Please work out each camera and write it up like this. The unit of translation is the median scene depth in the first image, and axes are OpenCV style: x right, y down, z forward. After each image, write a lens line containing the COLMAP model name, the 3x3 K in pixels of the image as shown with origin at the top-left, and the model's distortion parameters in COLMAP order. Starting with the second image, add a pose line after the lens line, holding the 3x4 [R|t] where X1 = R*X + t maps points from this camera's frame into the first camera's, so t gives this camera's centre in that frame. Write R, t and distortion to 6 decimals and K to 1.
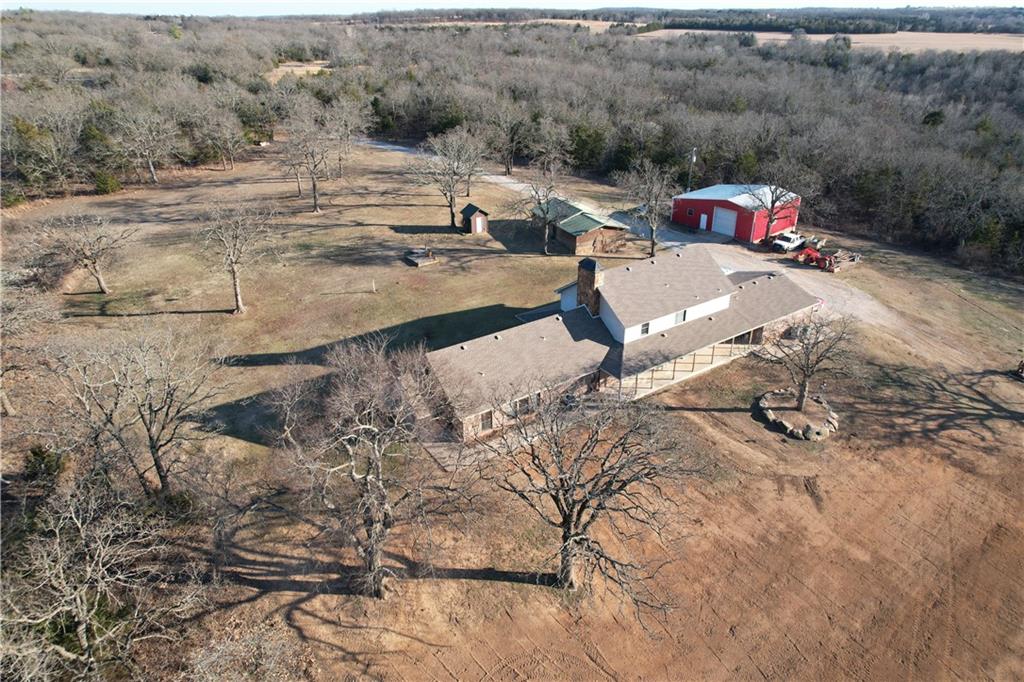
lens RADIAL K [[654.2, 0, 516.9], [0, 654.2, 346.7], [0, 0, 1]] dist [-0.073706, 0.063232]
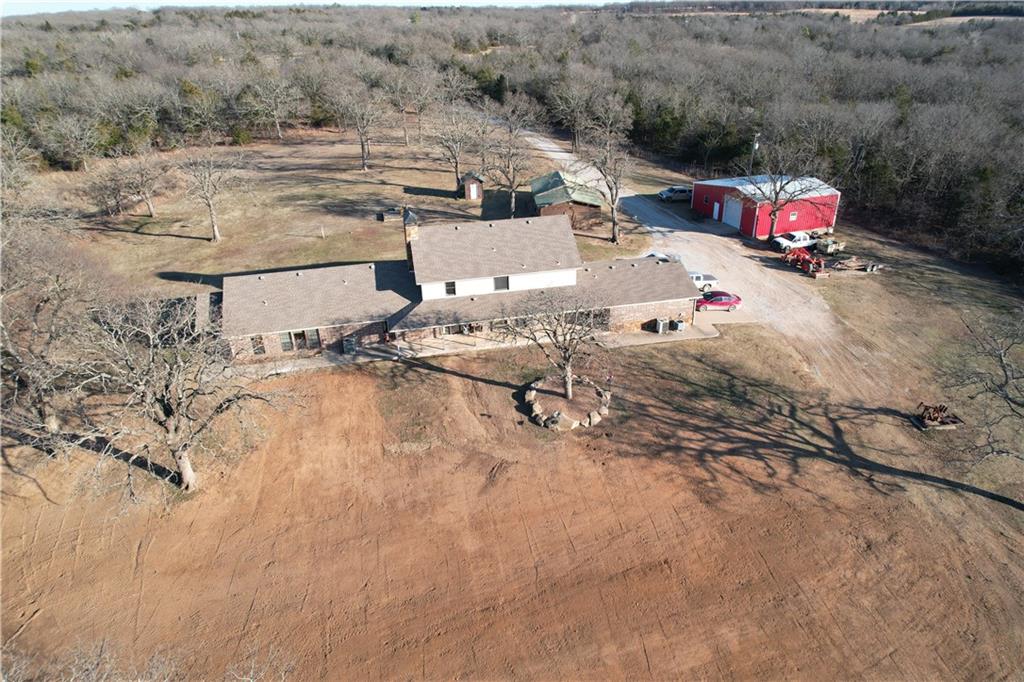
lens RADIAL K [[654.2, 0, 516.9], [0, 654.2, 346.7], [0, 0, 1]] dist [-0.073706, 0.063232]
pose [[0.928366, 0.163008, -0.334015, 0.454460], [-0.159864, 0.986442, 0.037081, 0.004197], [0.335531, 0.018972, 0.941838, 0.083627]]
